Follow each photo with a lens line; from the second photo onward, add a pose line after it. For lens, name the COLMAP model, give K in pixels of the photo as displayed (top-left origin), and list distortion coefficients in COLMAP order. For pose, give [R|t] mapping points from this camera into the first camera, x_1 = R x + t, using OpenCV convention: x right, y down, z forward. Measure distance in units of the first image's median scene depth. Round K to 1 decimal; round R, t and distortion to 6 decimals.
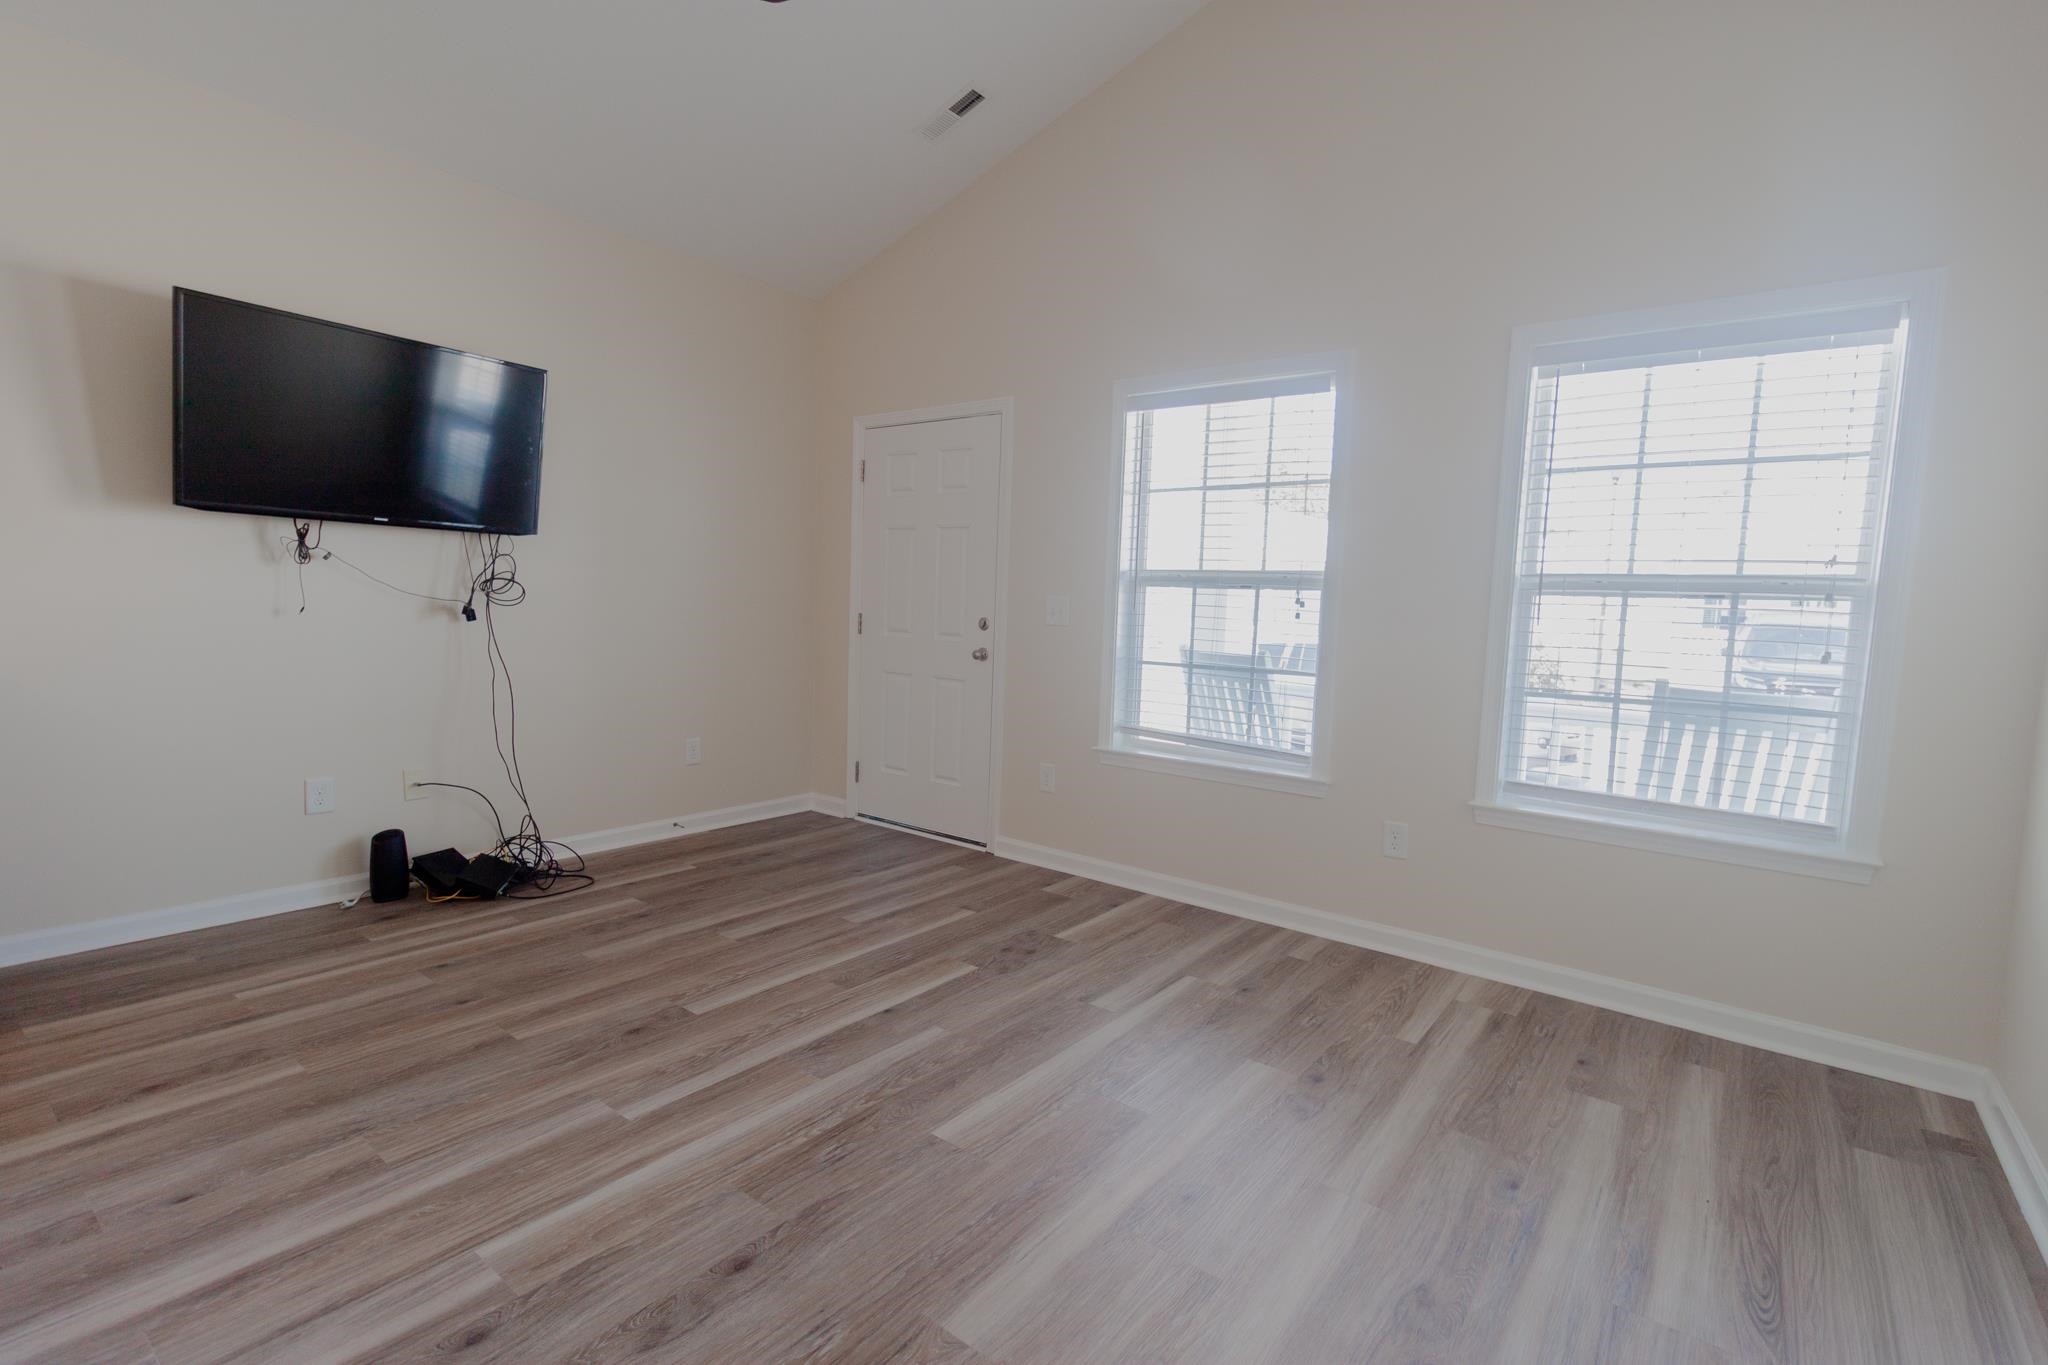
lens RADIAL K [[939.7, 0, 1027.5], [0, 939.7, 685.3], [0, 0, 1]] dist [0.000572, -0.000123]
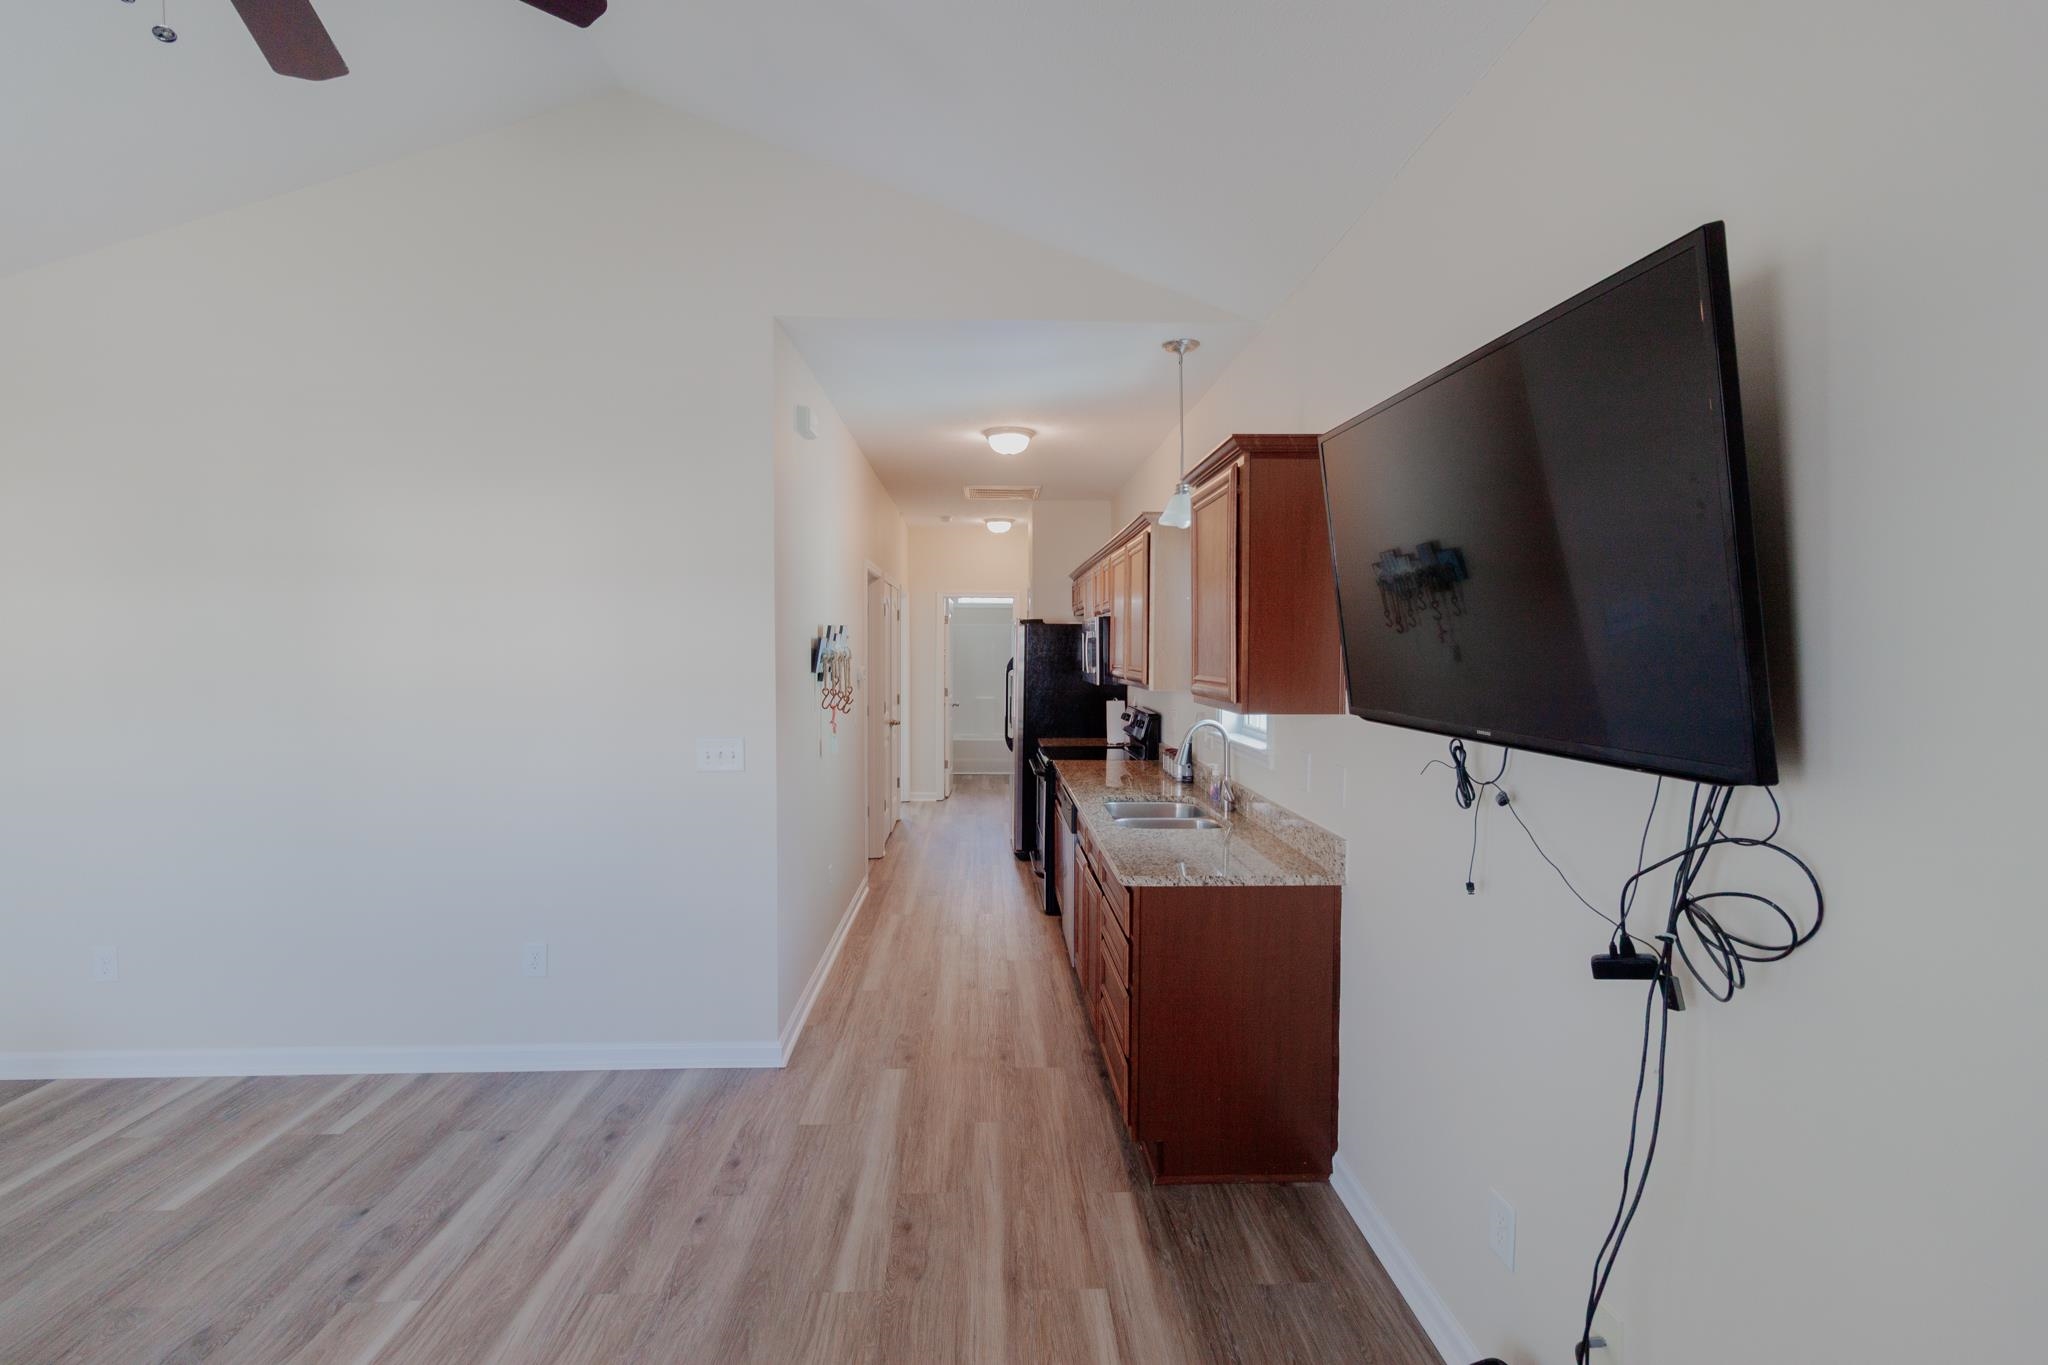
lens RADIAL K [[939.7, 0, 1027.5], [0, 939.7, 685.3], [0, 0, 1]] dist [0.000572, -0.000123]
pose [[-0.762228, -0.015359, -0.647126, -0.286020], [-0.091789, 0.992181, 0.084566, -0.344571], [0.640768, 0.123858, -0.757678, 1.890448]]
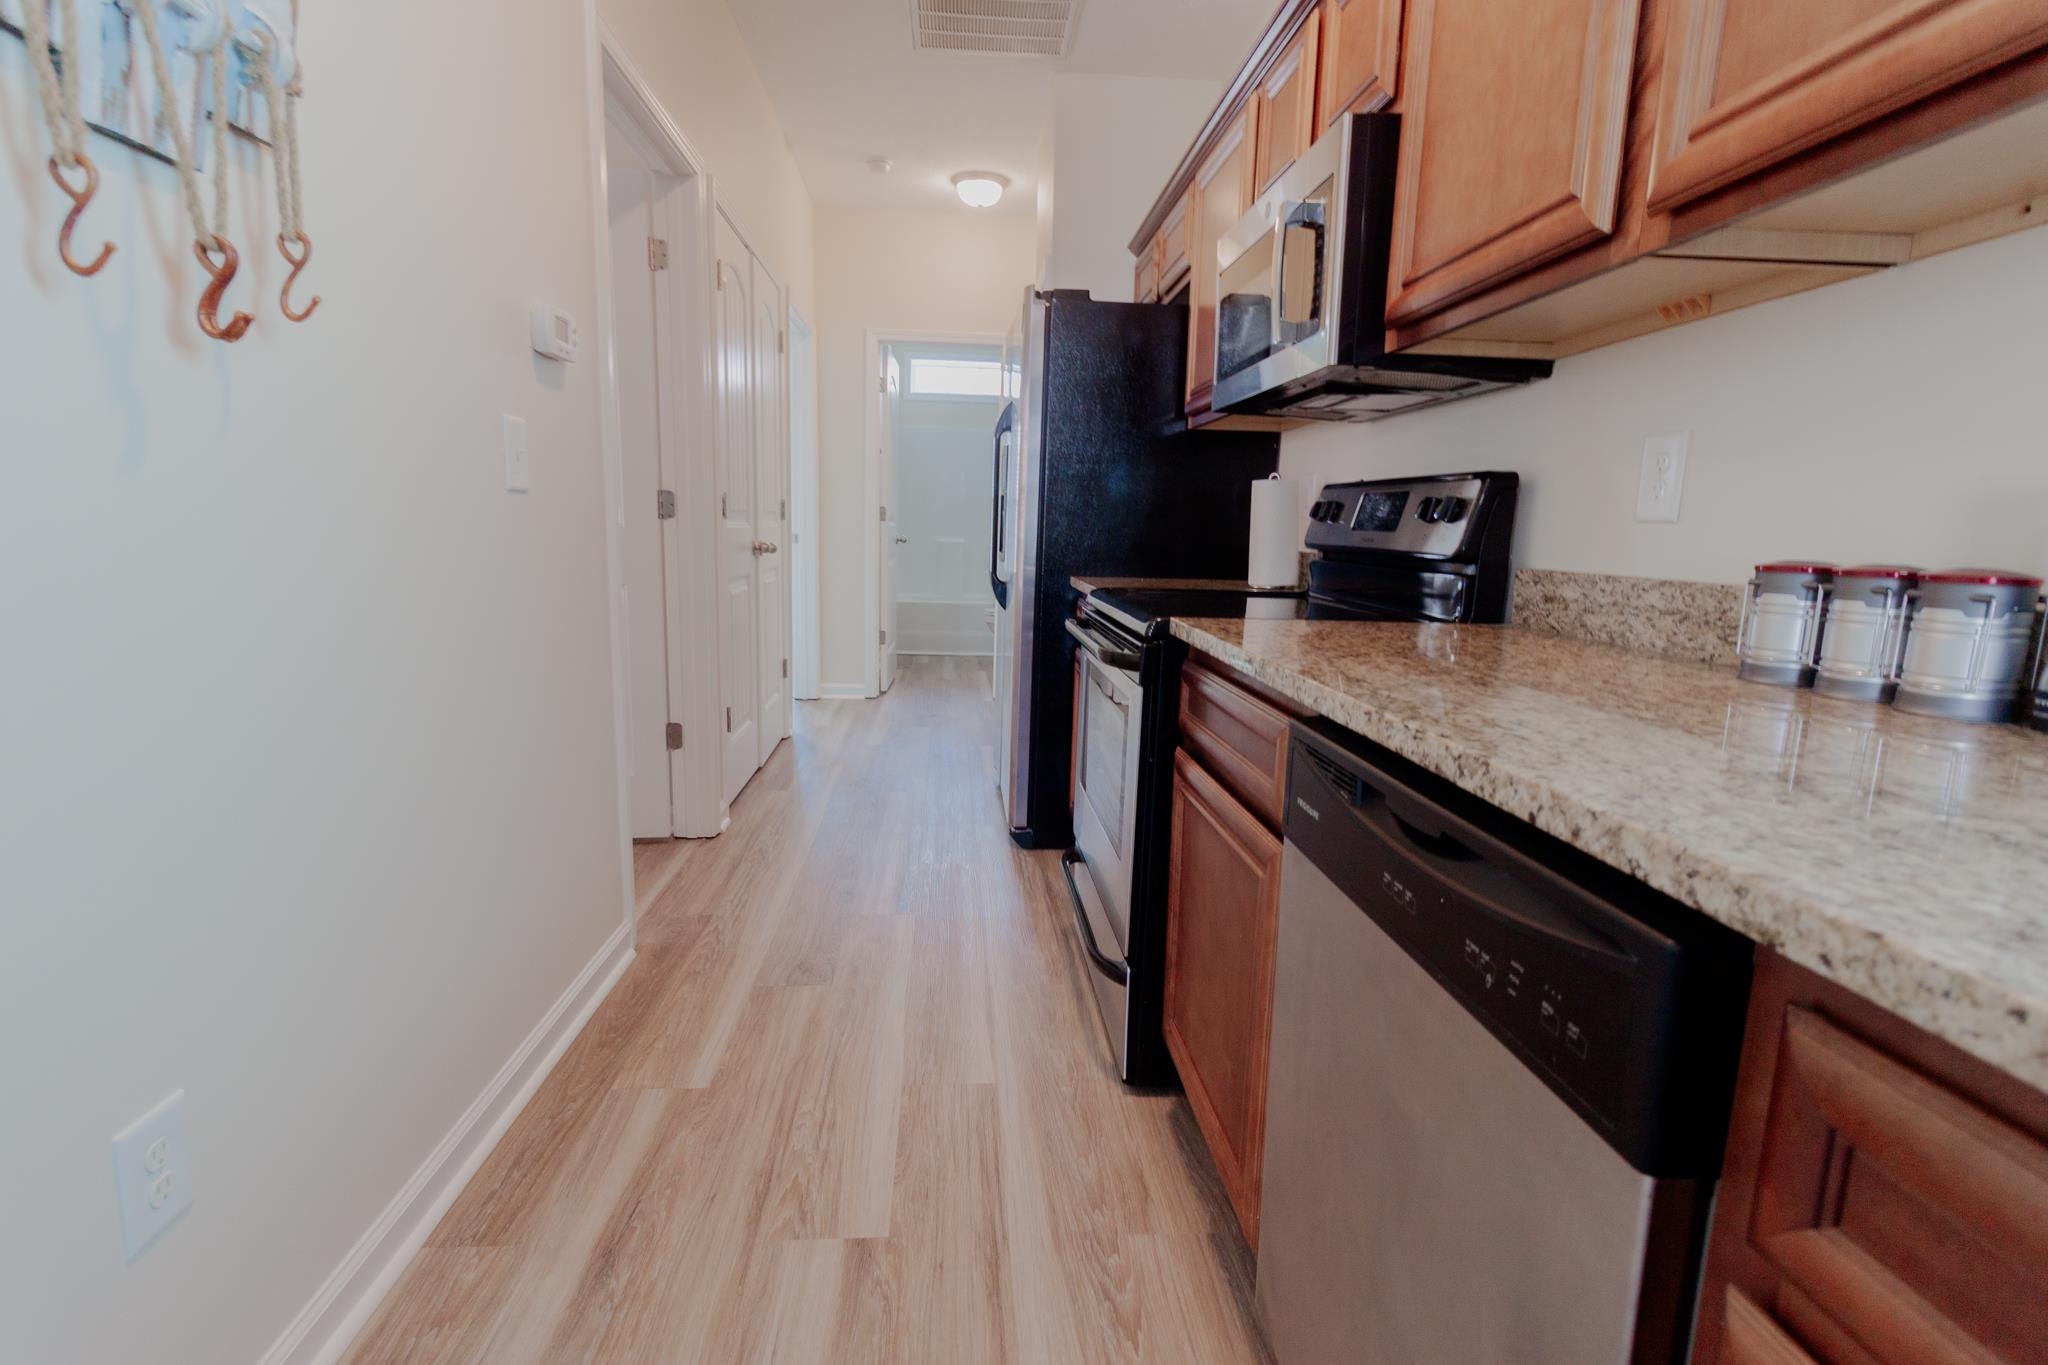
lens RADIAL K [[1017.1, 0, 1023.8], [0, 1017.1, 696.9], [0, 0, 1]] dist [0.001394, 0.000016]
pose [[-0.744987, 0.059086, -0.664457, -1.360187], [-0.115195, 0.969711, 0.215386, -0.033165], [0.657058, 0.237002, -0.715615, 0.543698]]
